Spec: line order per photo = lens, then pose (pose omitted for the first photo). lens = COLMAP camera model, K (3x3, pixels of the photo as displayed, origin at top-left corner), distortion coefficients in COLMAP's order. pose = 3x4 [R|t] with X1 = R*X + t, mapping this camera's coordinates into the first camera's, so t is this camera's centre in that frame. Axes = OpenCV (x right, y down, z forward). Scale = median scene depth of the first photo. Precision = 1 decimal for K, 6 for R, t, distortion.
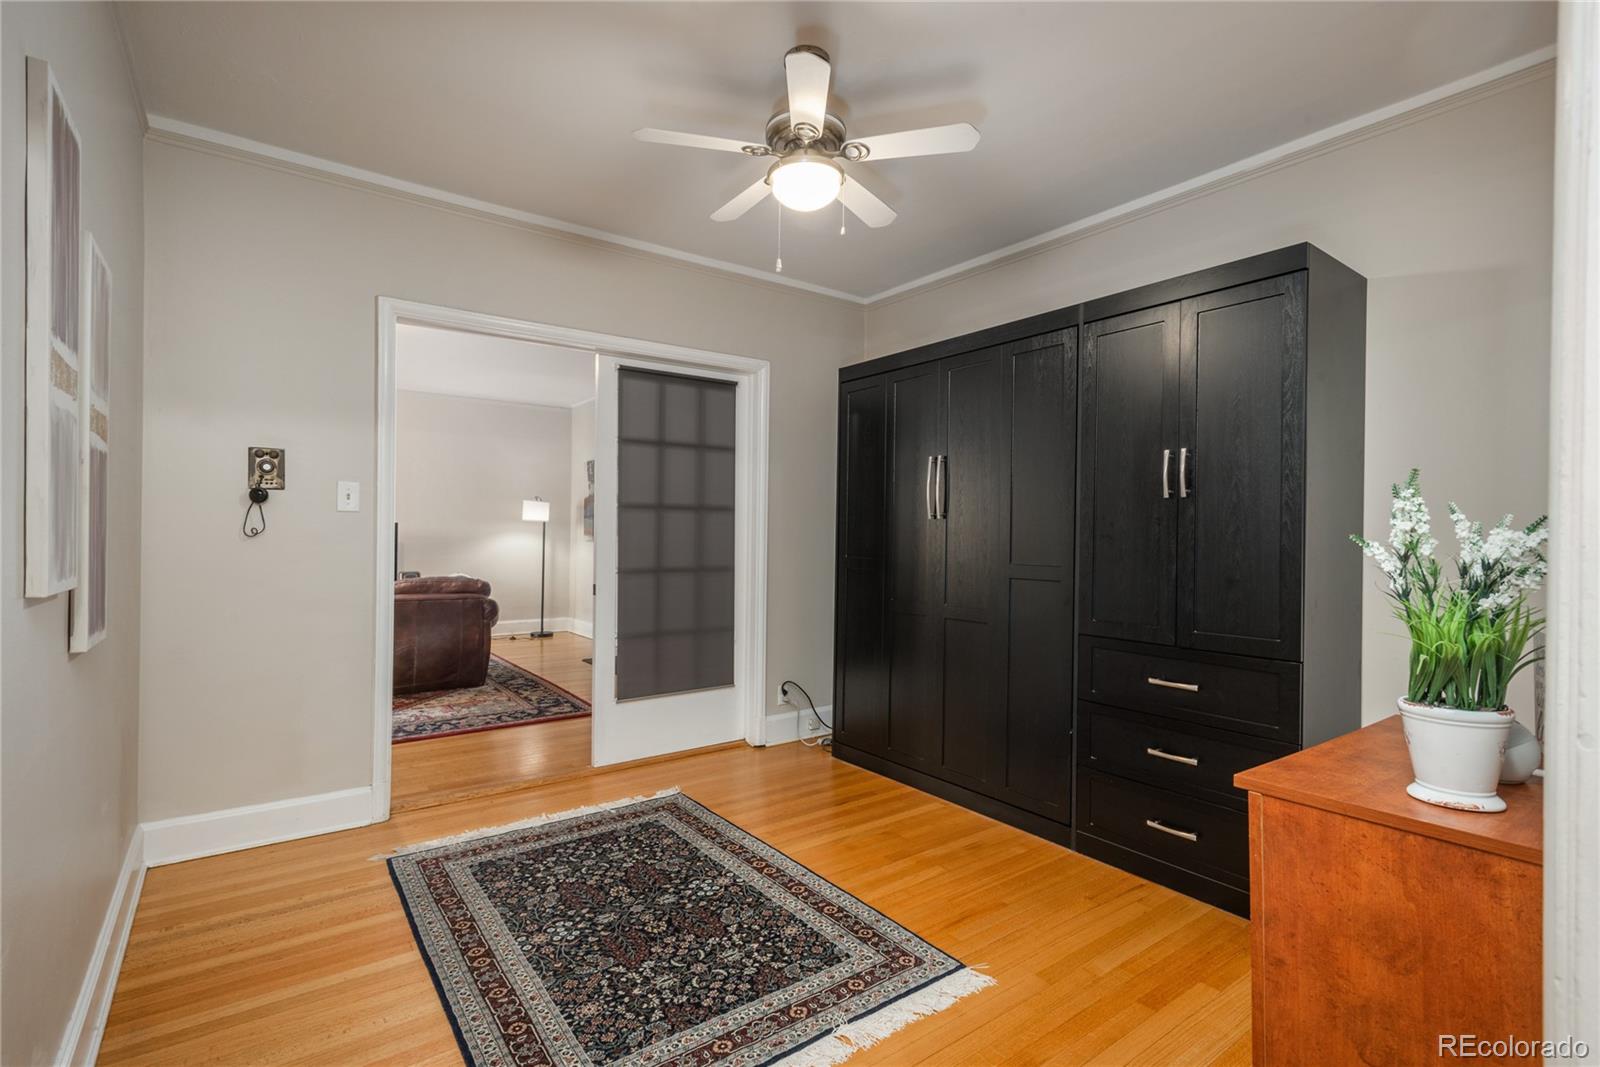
lens RADIAL K [[748.6, 0, 800.0], [0, 748.6, 533.5], [0, 0, 1]] dist [0.019925, -0.000062]
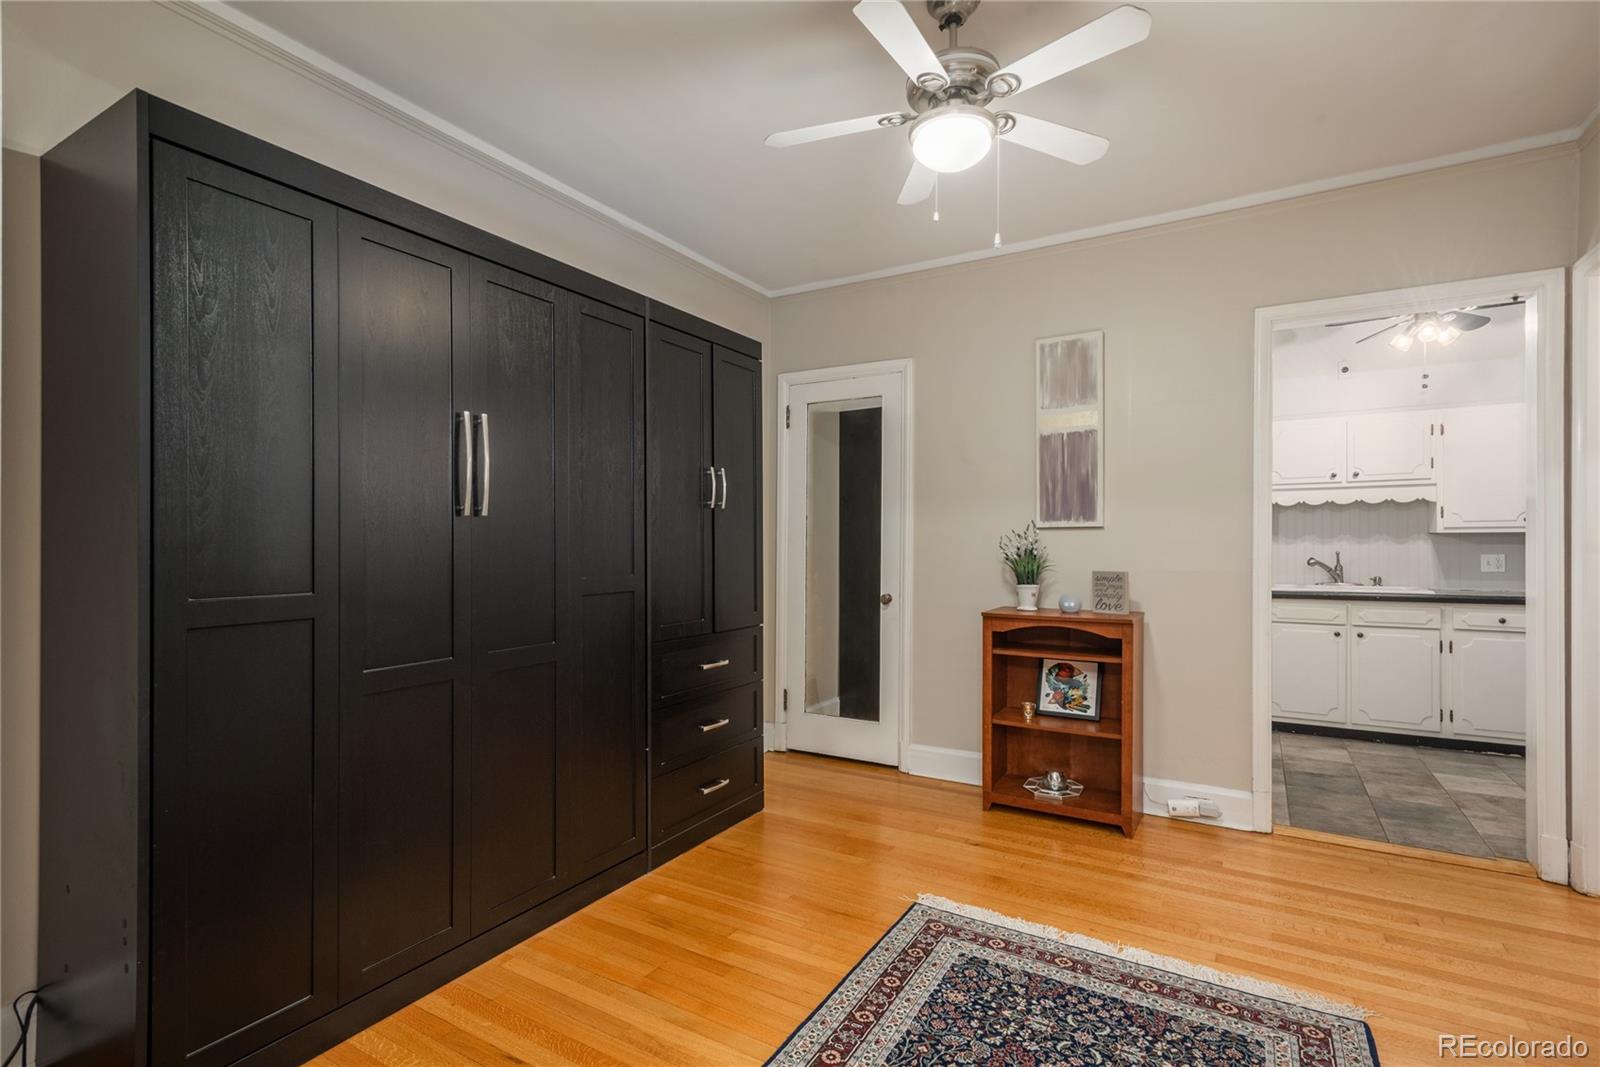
lens RADIAL K [[766.2, 0, 797.5], [0, 766.2, 549.6], [0, 0, 1]] dist [0.022443, -0.000225]
pose [[-0.391651, -0.018798, 0.919922, -0.603785], [-0.003155, 0.999813, 0.019087, -0.005990], [-0.920108, 0.004573, -0.391637, 1.215770]]
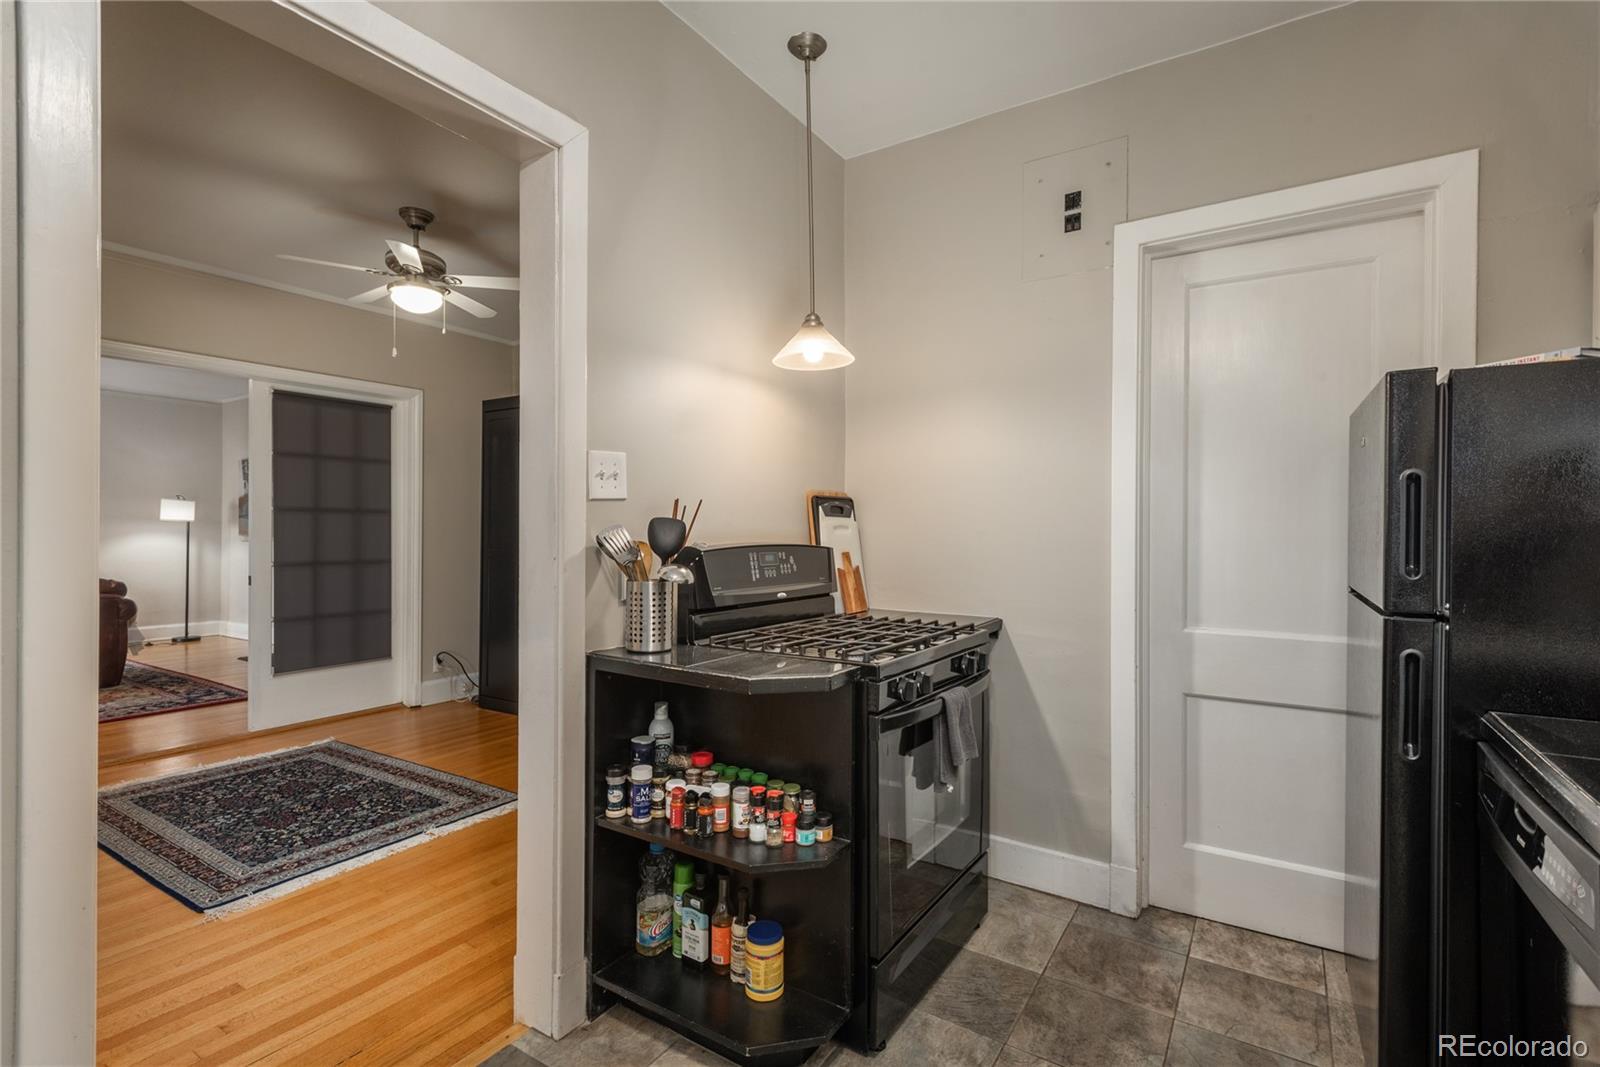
lens RADIAL K [[742.4, 0, 802.0], [0, 742.4, 532.2], [0, 0, 1]] dist [0.020057, -0.008021]
pose [[0.934446, -0.007497, 0.356026, 0.153399], [0.007095, 0.999972, 0.002435, 0.003303], [-0.356034, 0.000251, 0.934473, -0.528458]]
